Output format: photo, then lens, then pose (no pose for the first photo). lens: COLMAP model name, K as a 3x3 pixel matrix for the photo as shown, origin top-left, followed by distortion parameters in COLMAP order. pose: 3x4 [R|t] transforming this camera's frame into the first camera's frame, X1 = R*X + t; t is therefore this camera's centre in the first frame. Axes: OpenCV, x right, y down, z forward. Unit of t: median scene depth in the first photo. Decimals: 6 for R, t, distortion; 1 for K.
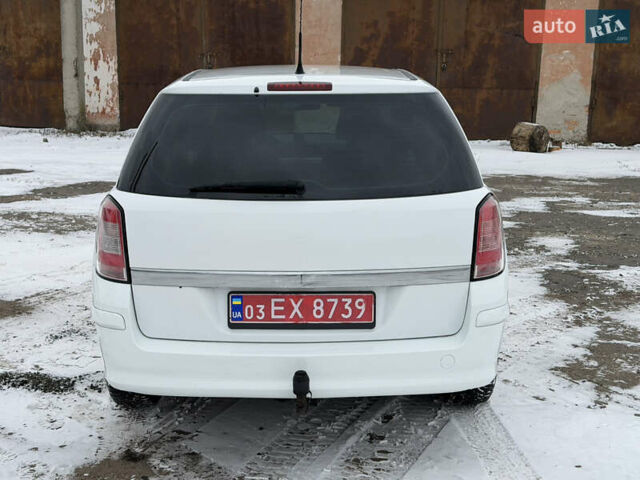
lens RADIAL K [[886.0, 0, 320.0], [0, 886.0, 240.0], [0, 0, 1]] dist [0.110064, -0.066698]
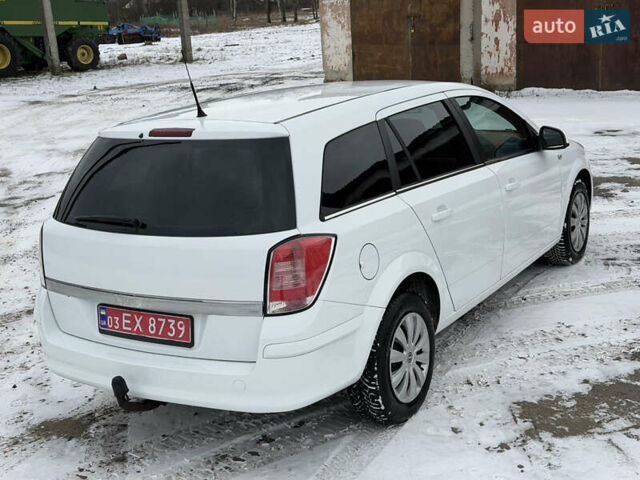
lens RADIAL K [[886.0, 0, 320.0], [0, 886.0, 240.0], [0, 0, 1]] dist [0.110064, -0.066698]
pose [[0.841738, 0.067018, -0.535710, 0.805448], [-0.031040, 0.996632, 0.075907, -0.132035], [0.538992, -0.047265, 0.840983, 0.123047]]
